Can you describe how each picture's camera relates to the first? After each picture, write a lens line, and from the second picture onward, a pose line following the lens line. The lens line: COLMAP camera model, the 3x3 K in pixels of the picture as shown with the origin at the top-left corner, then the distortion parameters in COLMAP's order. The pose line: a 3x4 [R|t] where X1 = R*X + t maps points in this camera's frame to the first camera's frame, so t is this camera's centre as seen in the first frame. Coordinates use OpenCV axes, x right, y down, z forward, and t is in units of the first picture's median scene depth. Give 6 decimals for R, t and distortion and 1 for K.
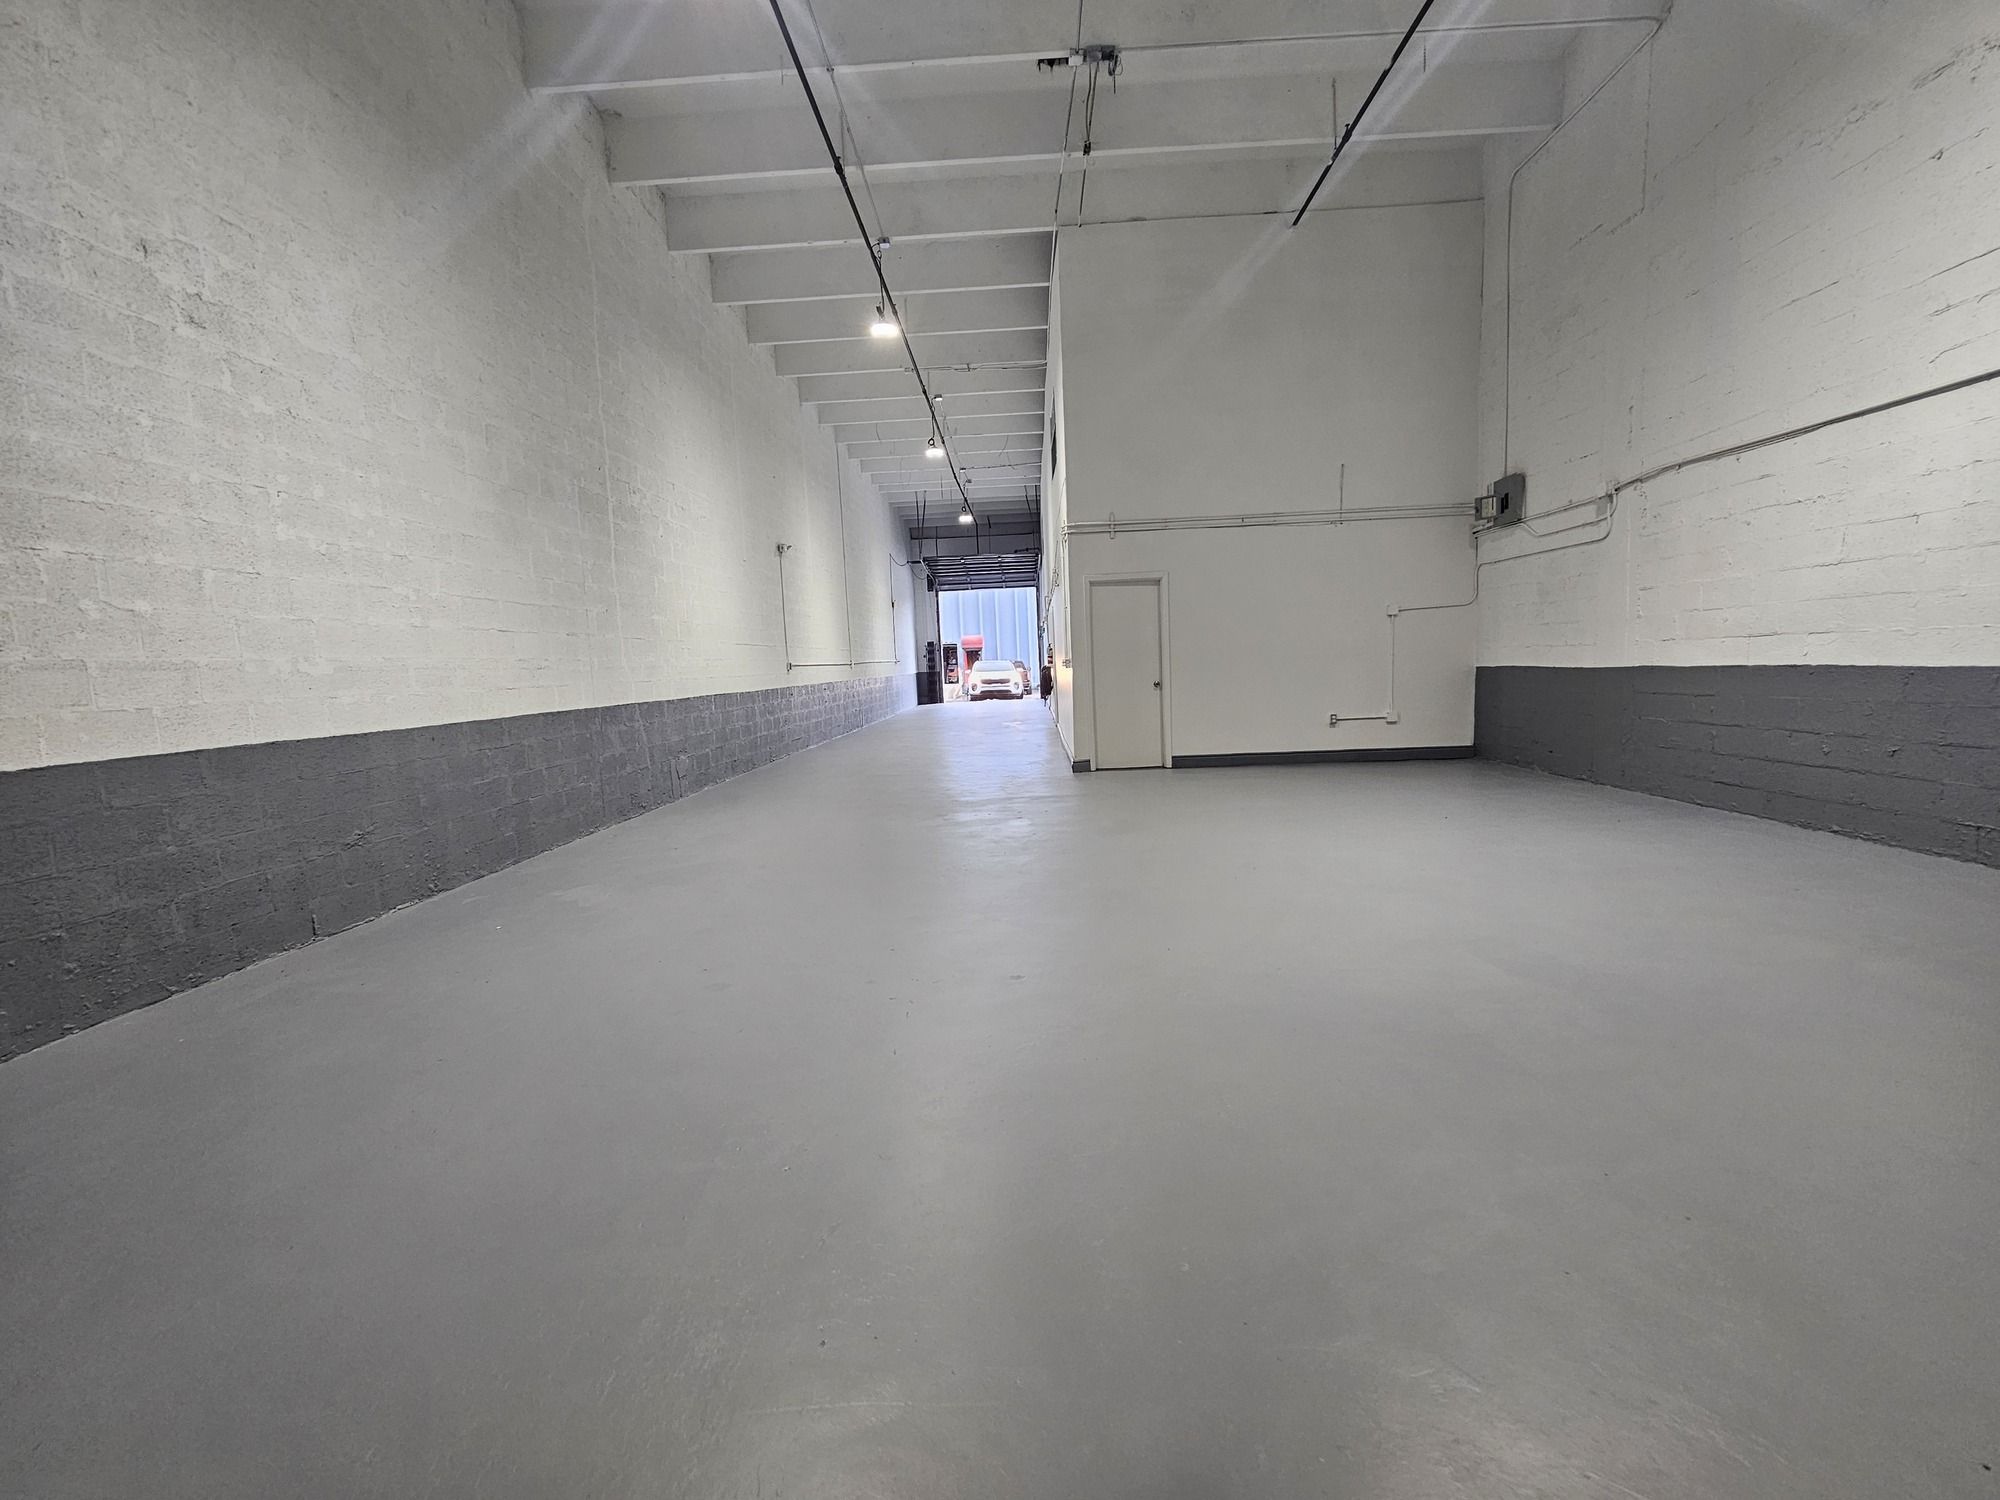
lens RADIAL K [[821.4, 0, 1008.5], [0, 821.4, 747.5], [0, 0, 1]] dist [-0.003622, -0.000127]
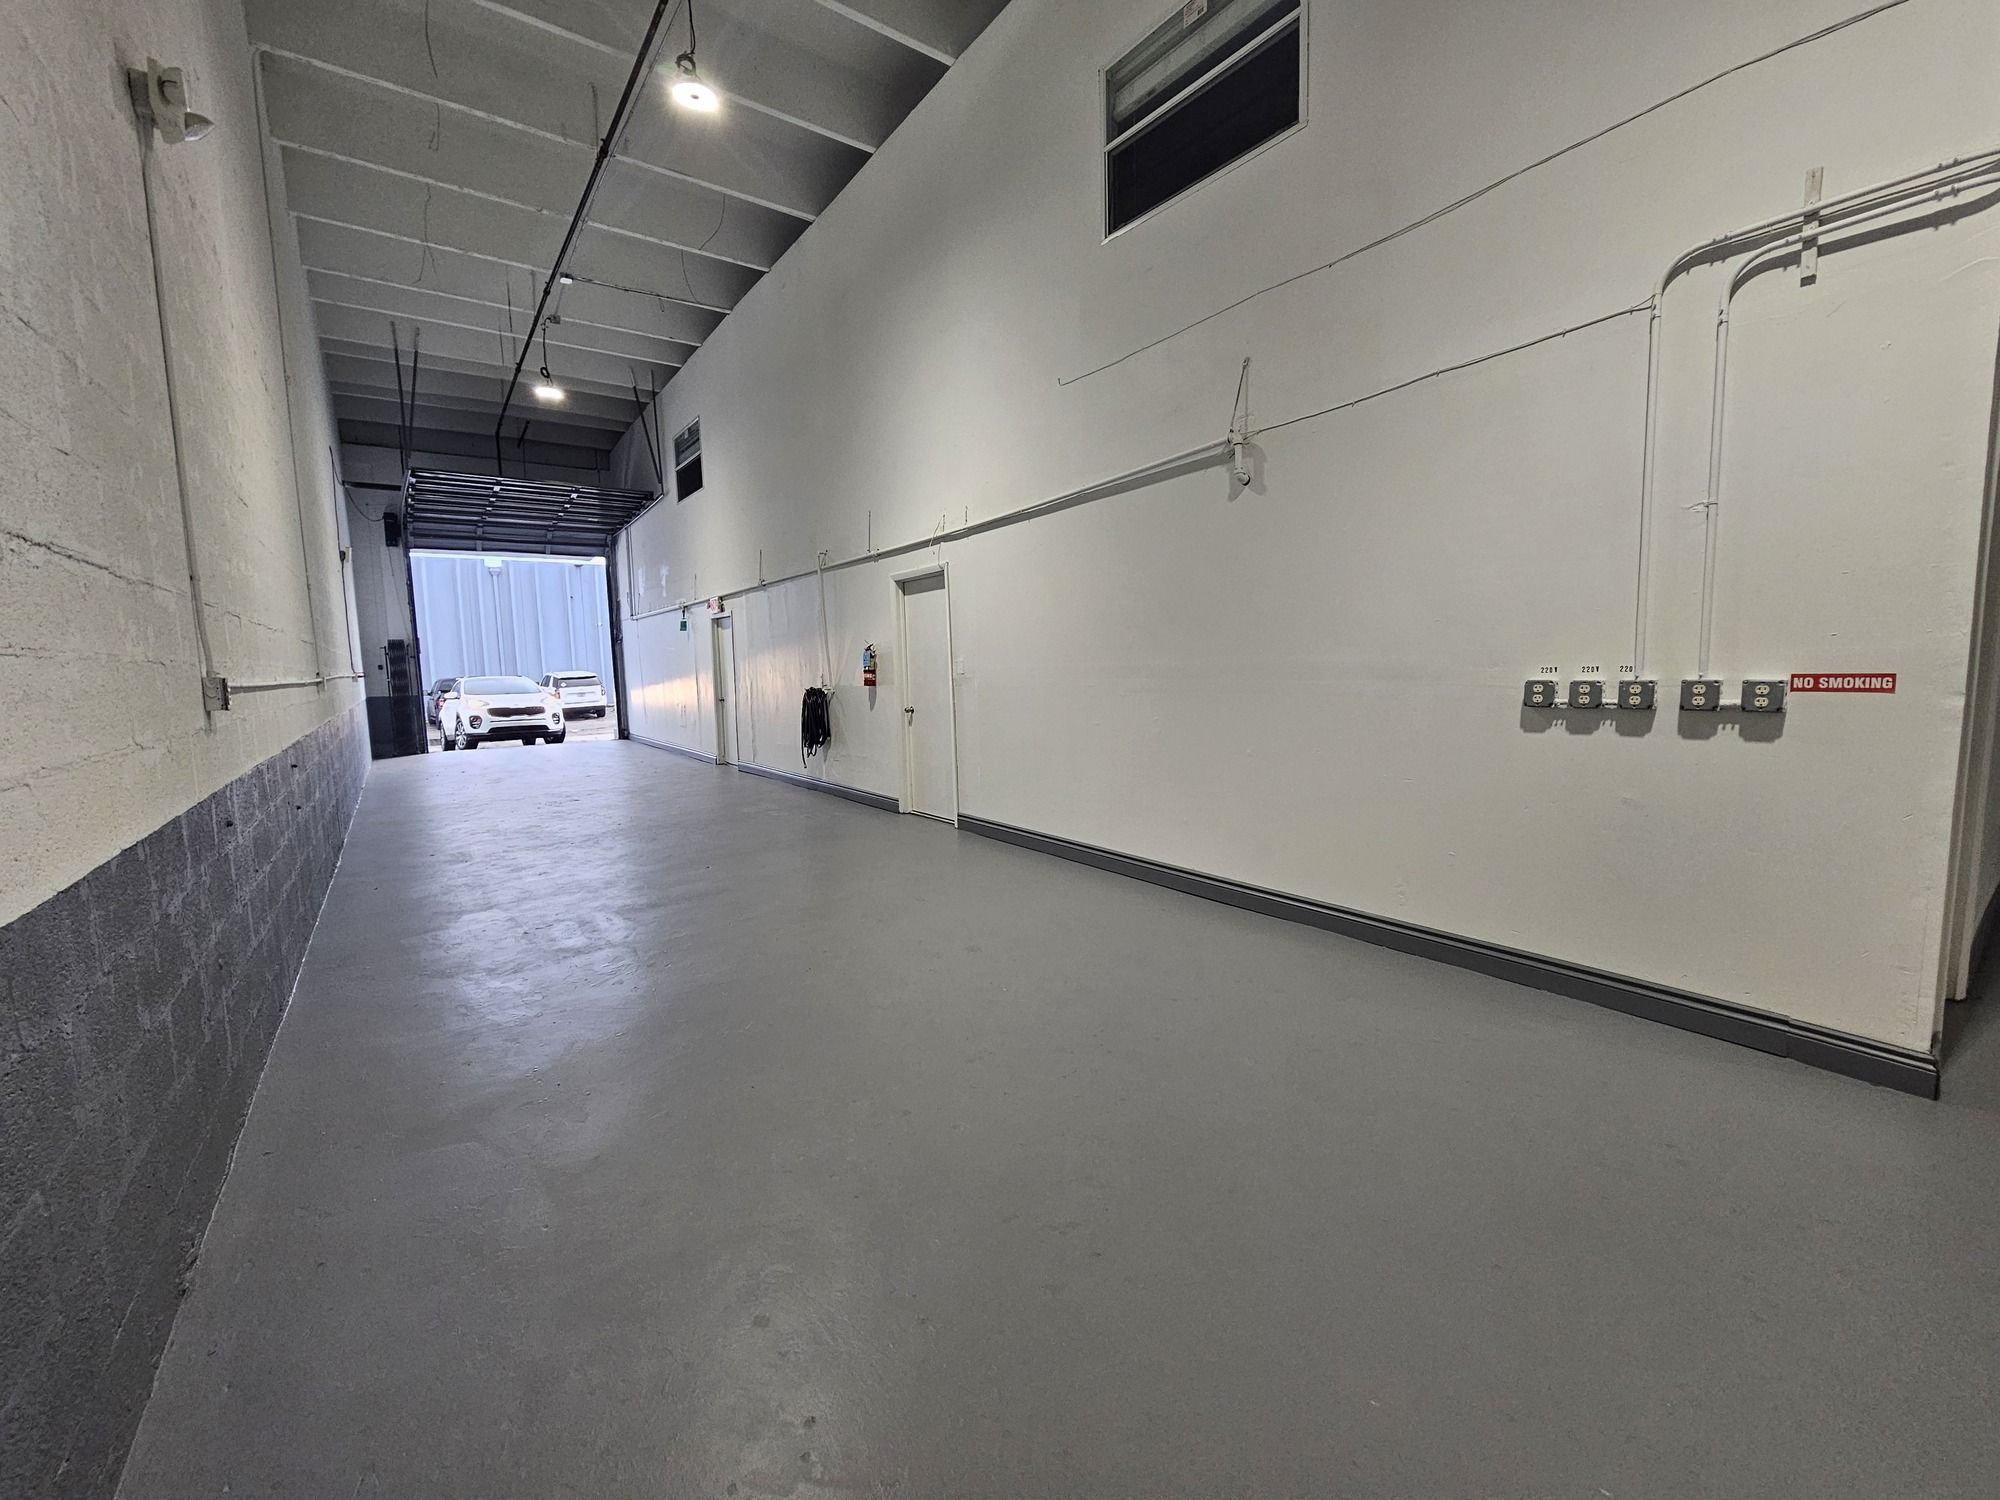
lens RADIAL K [[821.4, 0, 1002.9], [0, 821.4, 747.0], [0, 0, 1]] dist [-0.003622, -0.000127]
pose [[0.788737, -0.041178, 0.613350, -0.338037], [0.055342, 0.998459, -0.004134, -0.104323], [-0.612234, 0.037205, 0.789801, 1.007670]]
